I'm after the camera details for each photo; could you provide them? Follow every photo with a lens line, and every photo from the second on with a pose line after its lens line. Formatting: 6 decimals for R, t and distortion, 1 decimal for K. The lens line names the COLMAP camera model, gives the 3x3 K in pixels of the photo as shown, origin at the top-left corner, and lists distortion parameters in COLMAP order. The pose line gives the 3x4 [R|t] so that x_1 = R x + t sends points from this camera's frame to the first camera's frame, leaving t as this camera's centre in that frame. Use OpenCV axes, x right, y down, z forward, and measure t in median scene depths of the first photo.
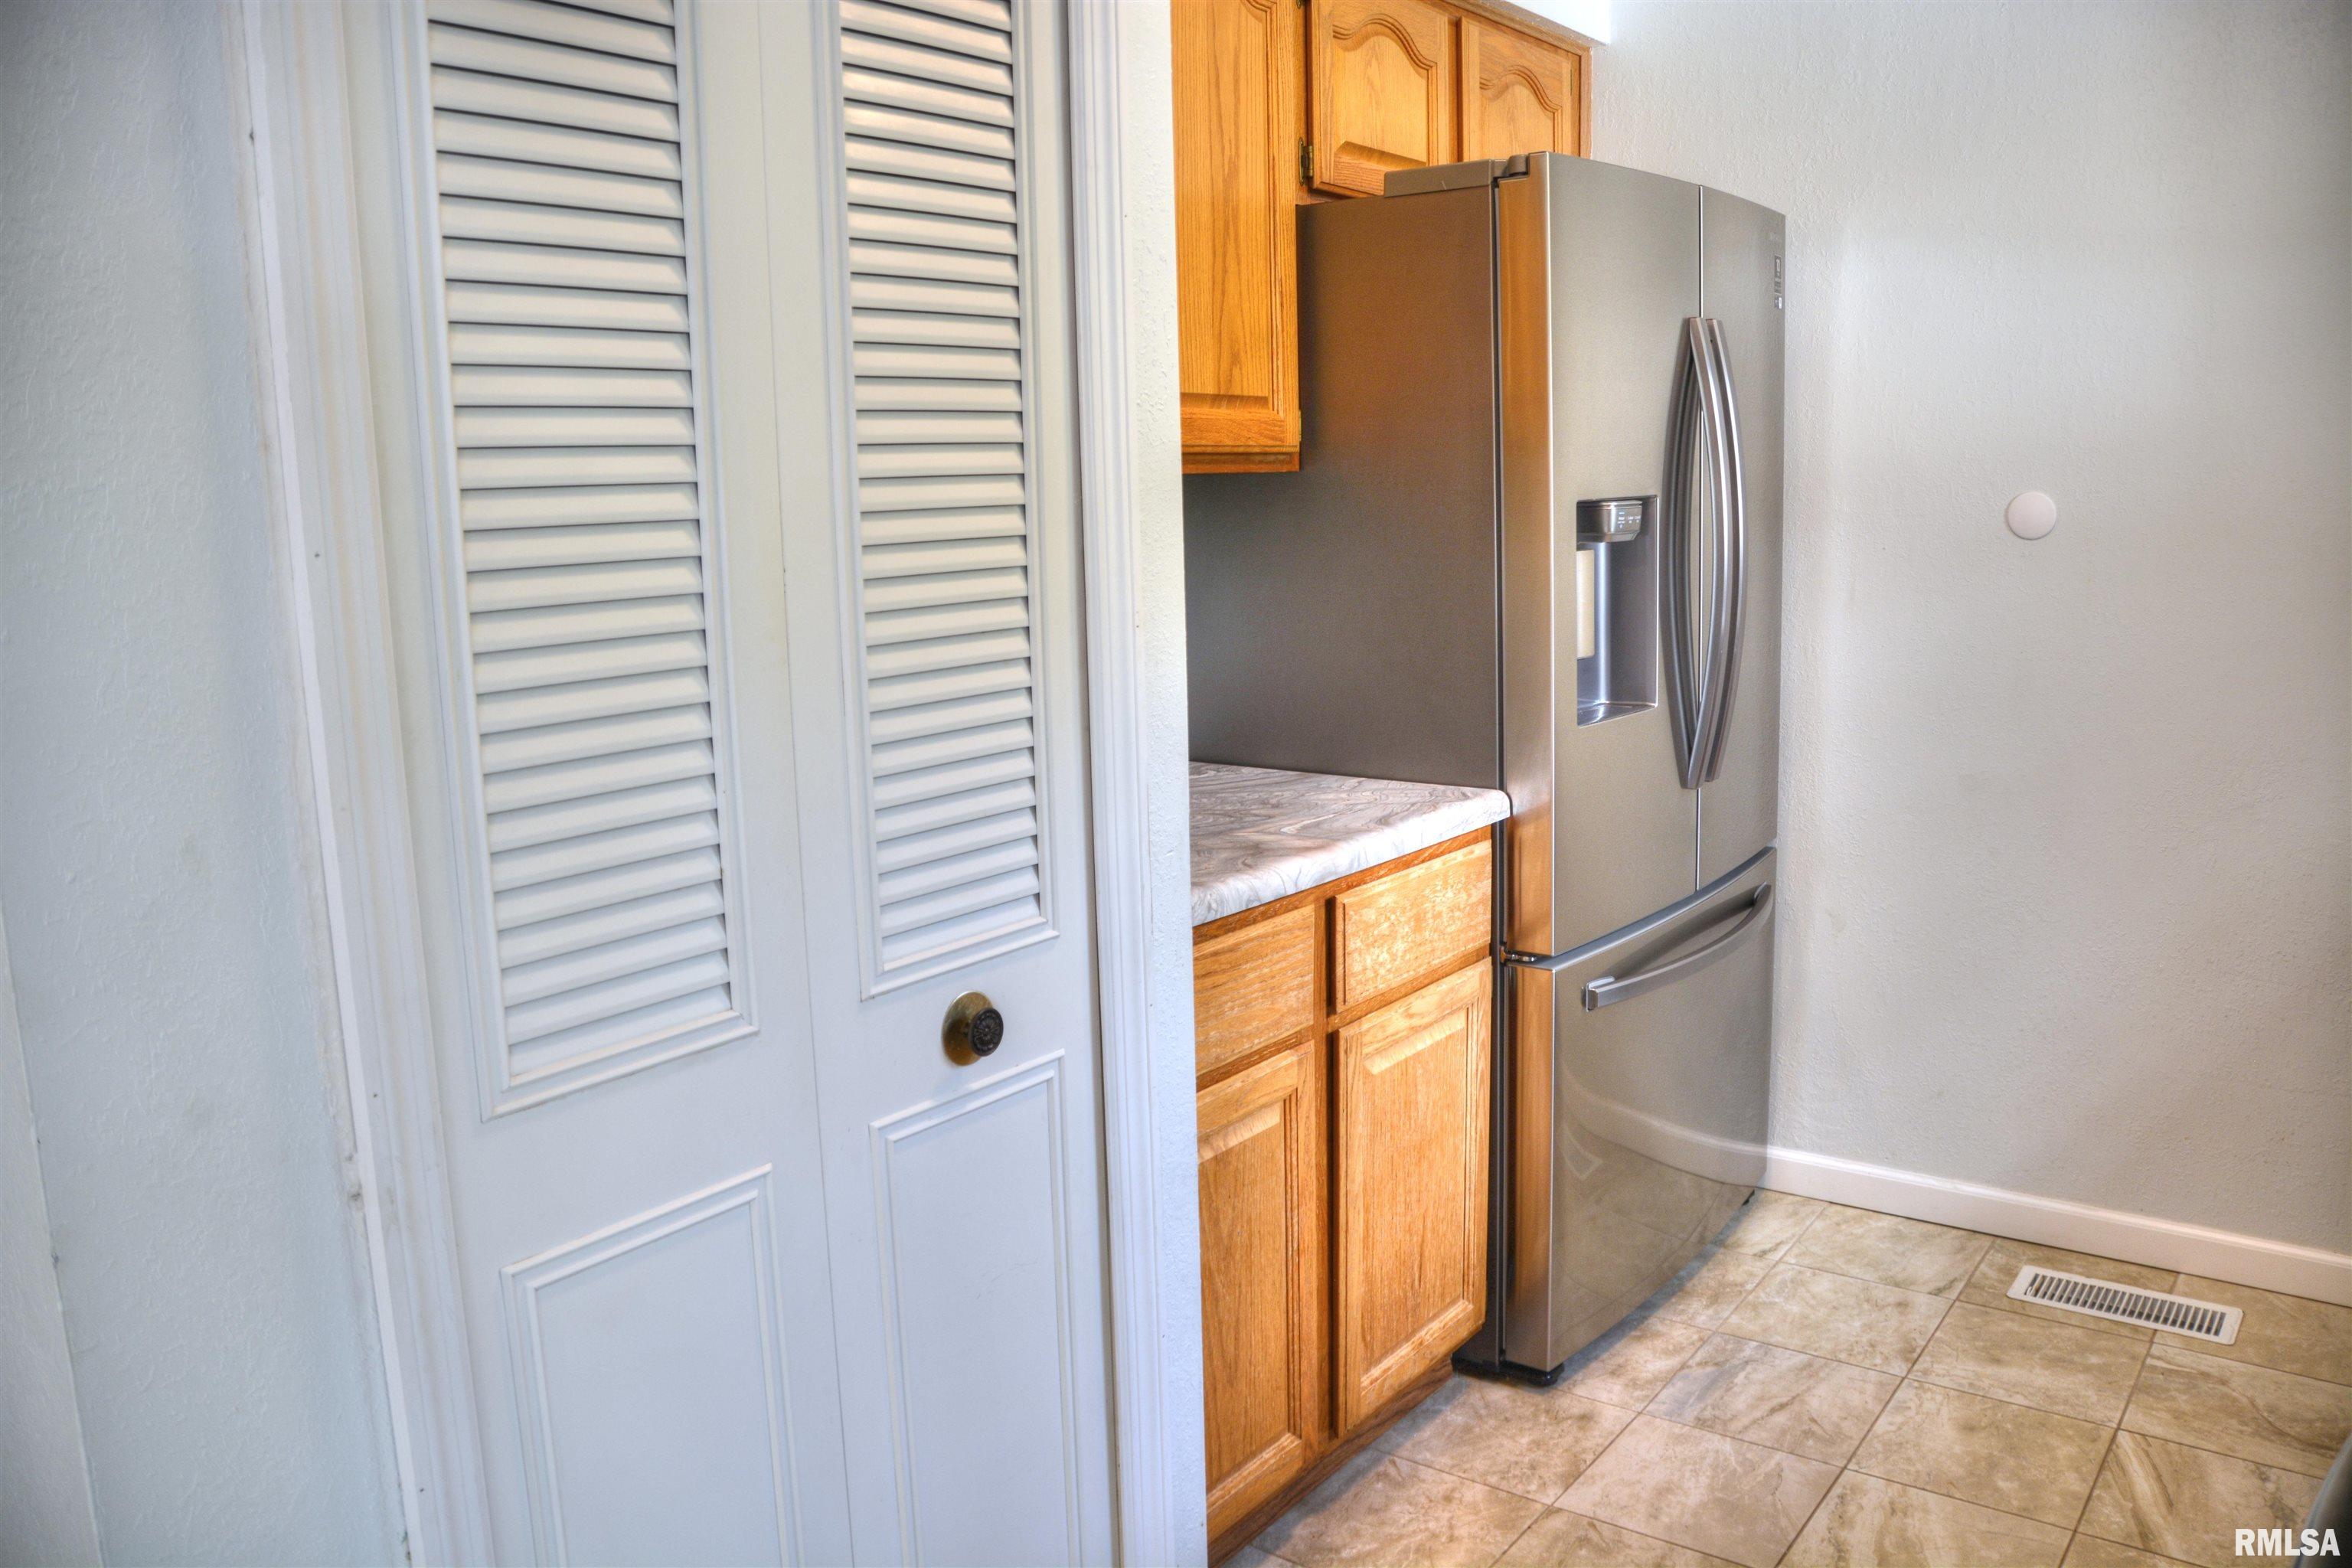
lens RADIAL K [[1821.5, 0, 1191.4], [0, 1821.5, 772.7], [0, 0, 1]] dist [-0.134948, 0.083274]
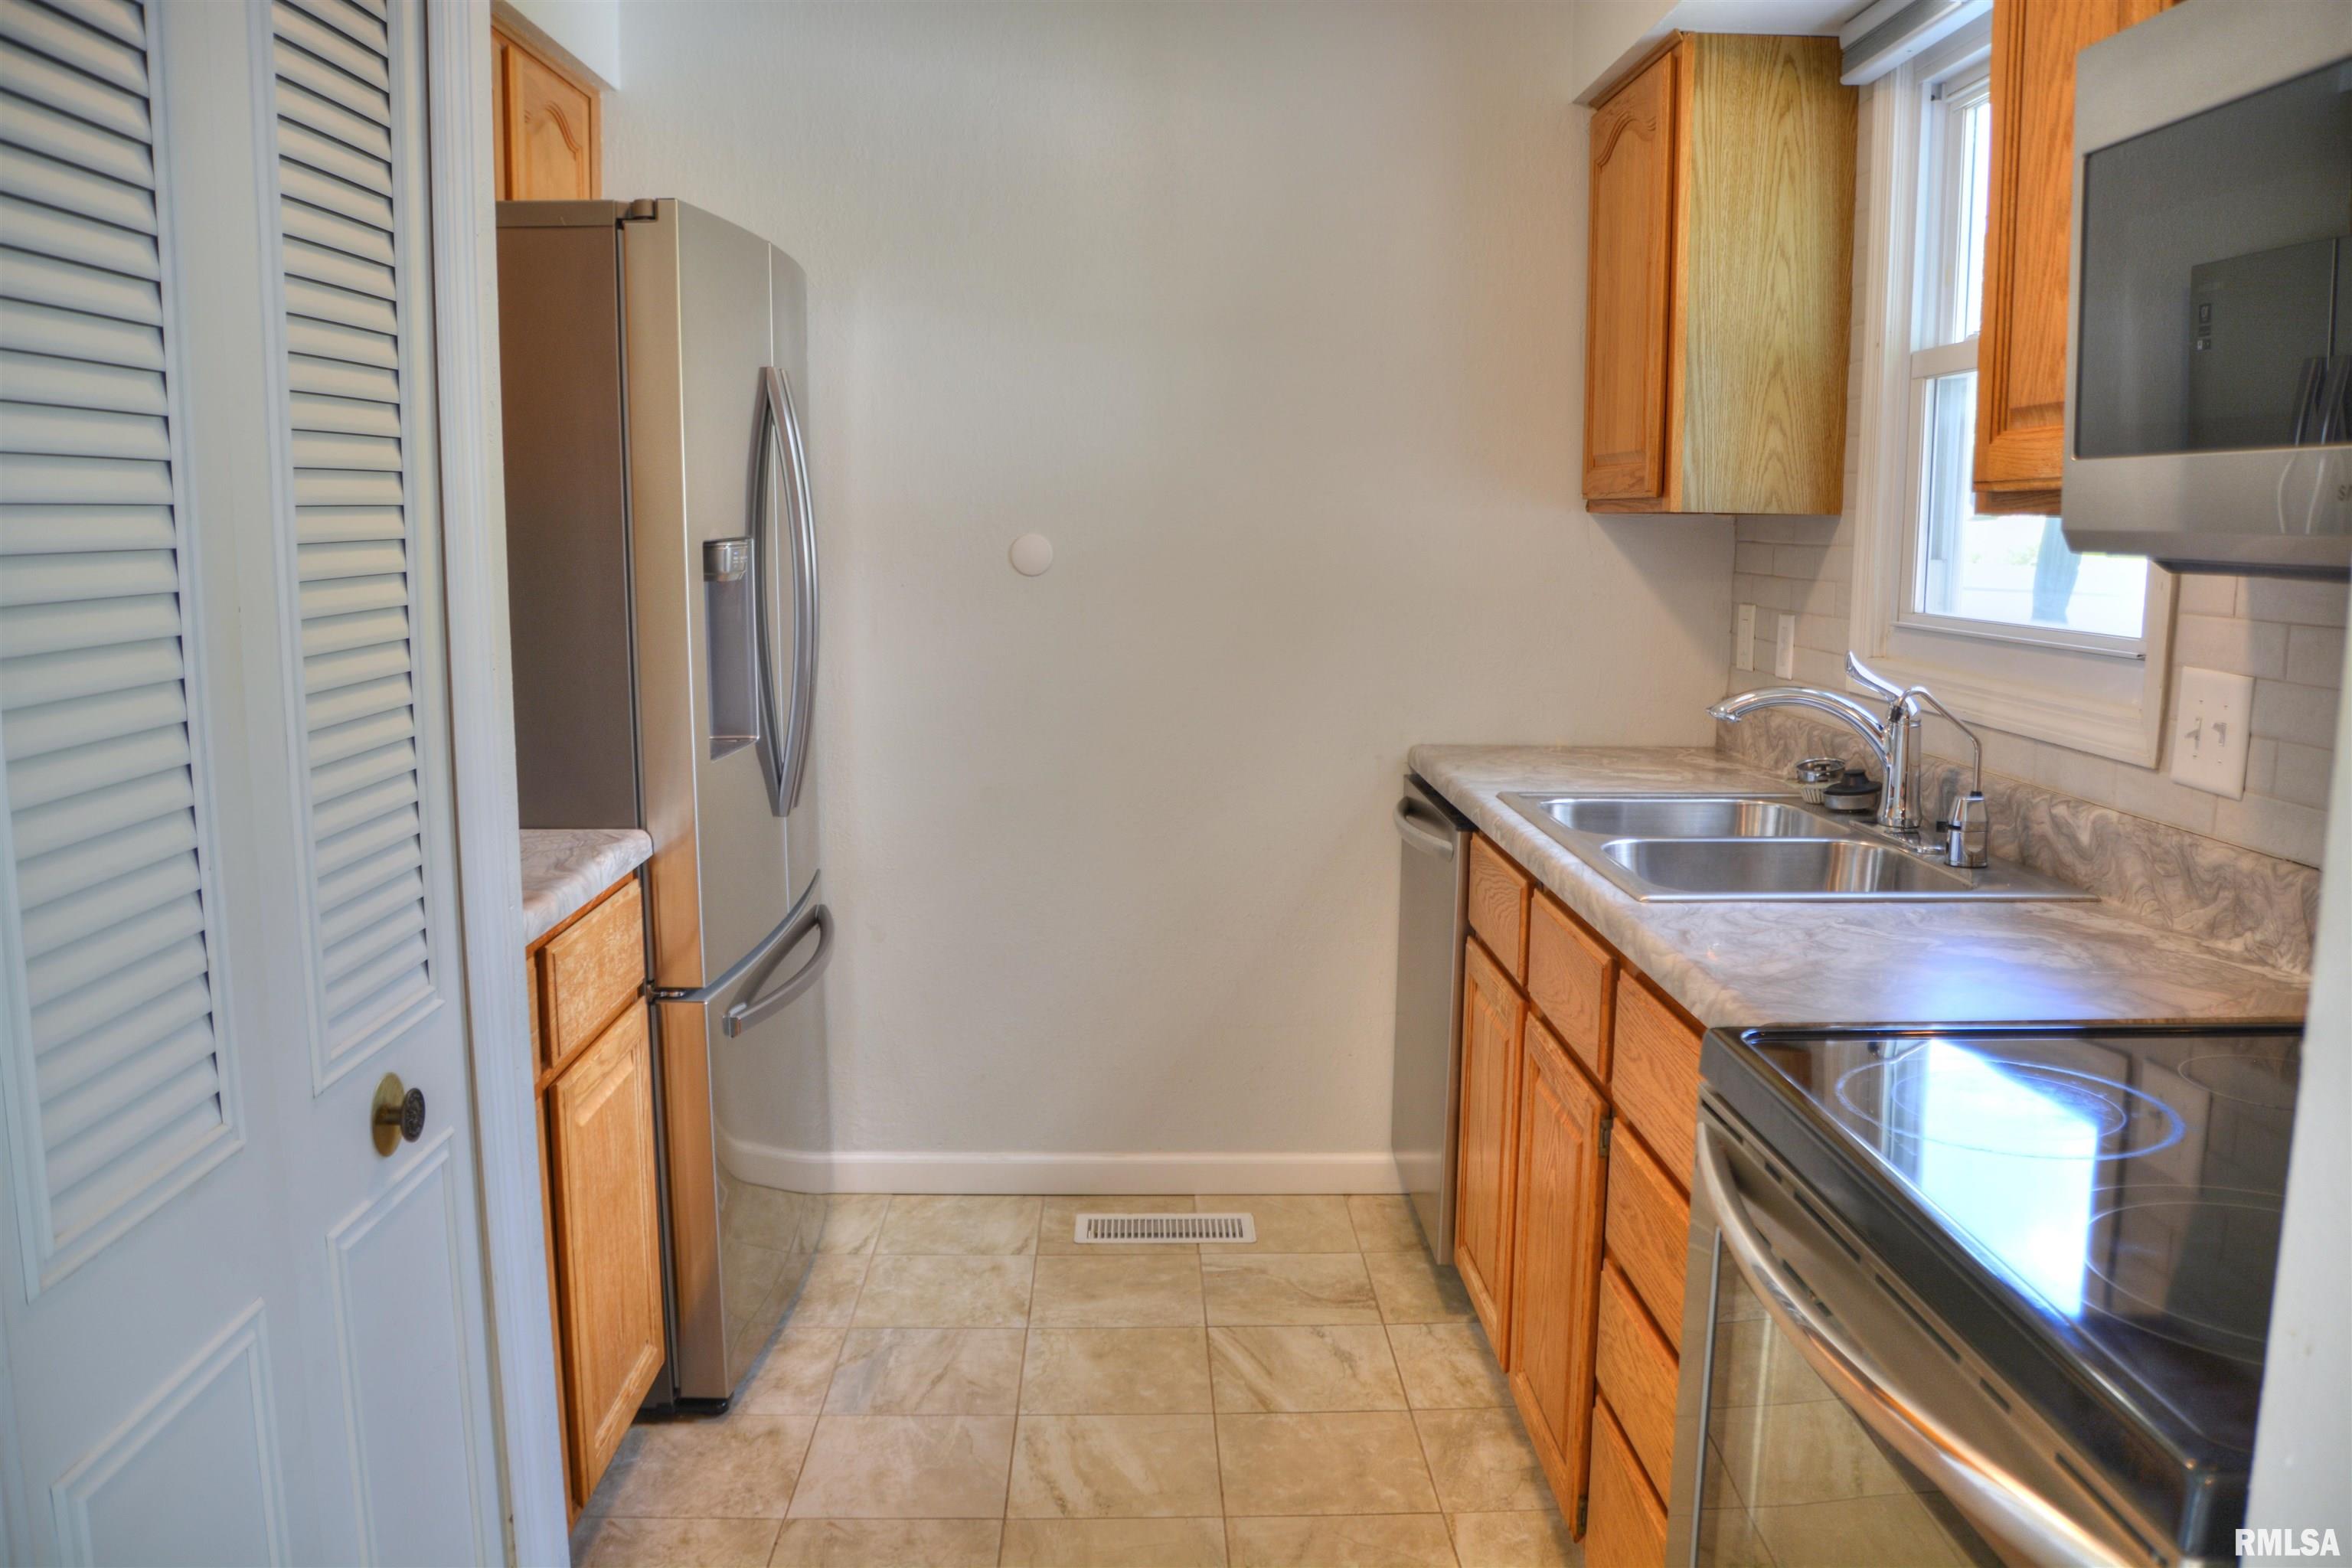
lens RADIAL K [[1821.5, 0, 1187.2], [0, 1821.5, 779.1], [0, 0, 1]] dist [-0.134948, 0.083274]
pose [[0.787955, -0.061885, 0.612616, -0.195673], [0.074329, 0.997221, 0.005135, -0.000702], [-0.611231, 0.041489, 0.790364, 0.029138]]
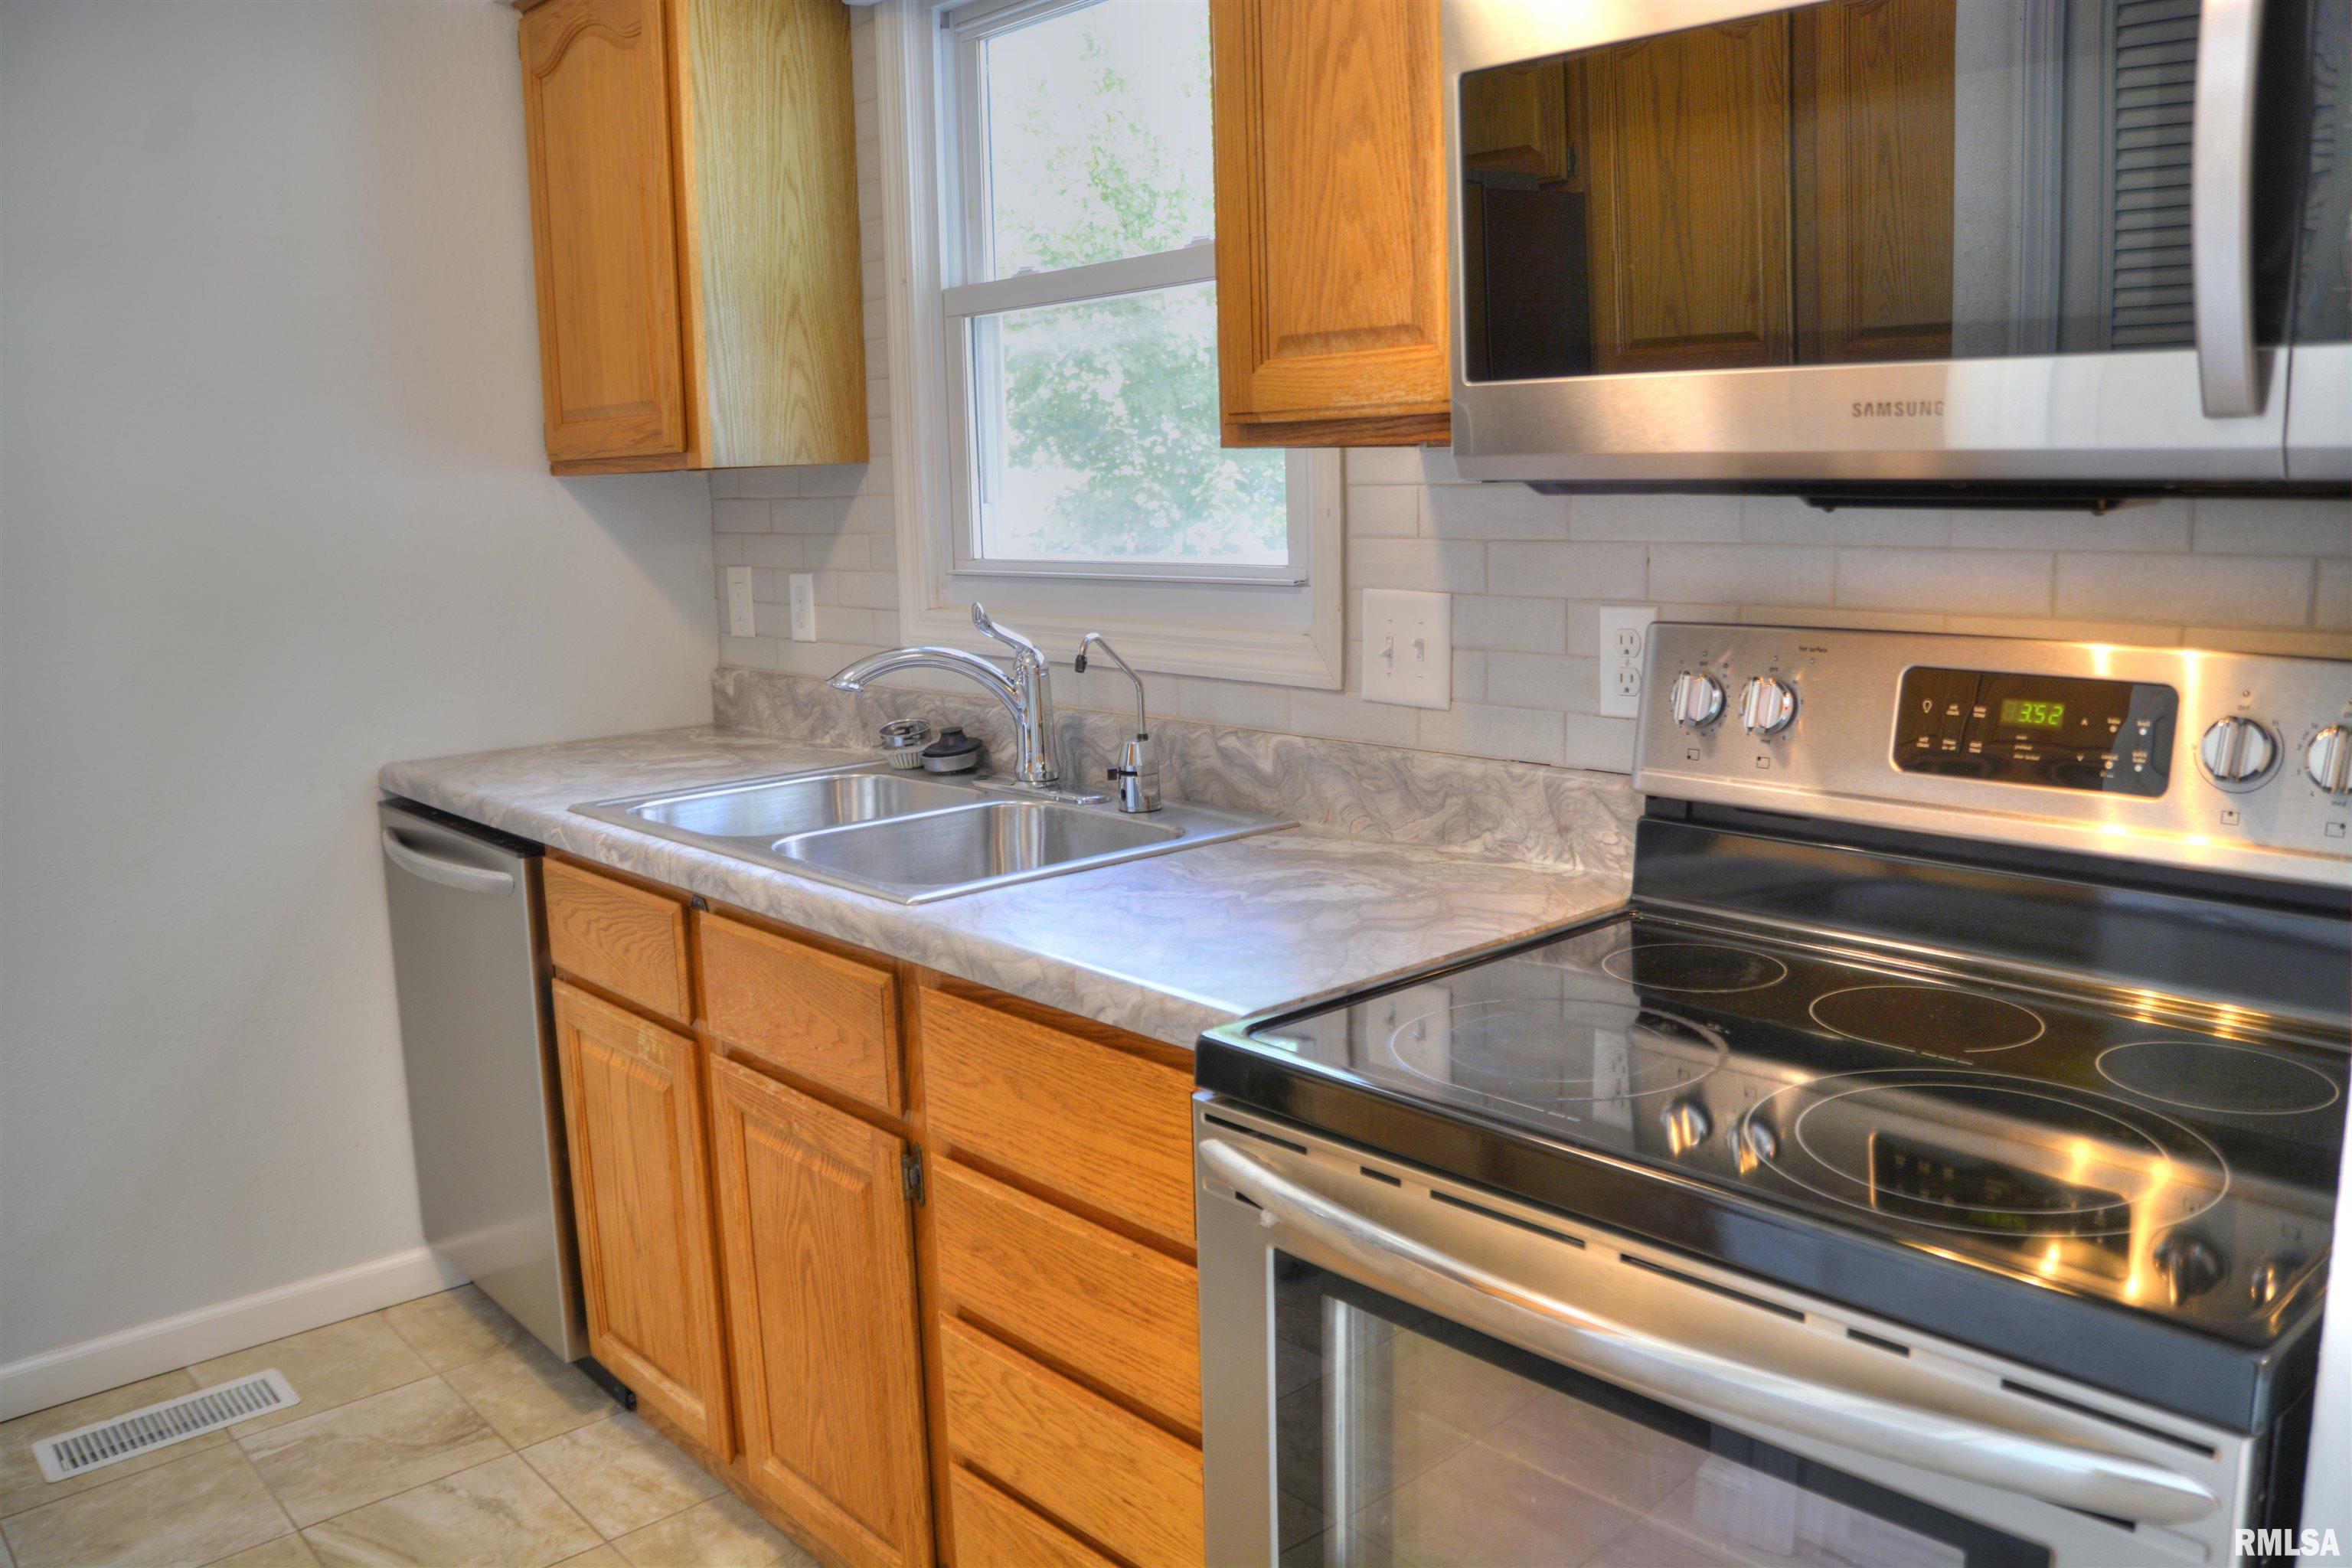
lens RADIAL K [[1821.5, 0, 1200.9], [0, 1821.5, 780.8], [0, 0, 1]] dist [-0.134948, 0.083274]
pose [[0.198278, -0.151016, 0.968442, -0.203523], [0.175149, 0.977615, 0.116586, -0.036695], [-0.964370, 0.146505, 0.220290, 0.265616]]
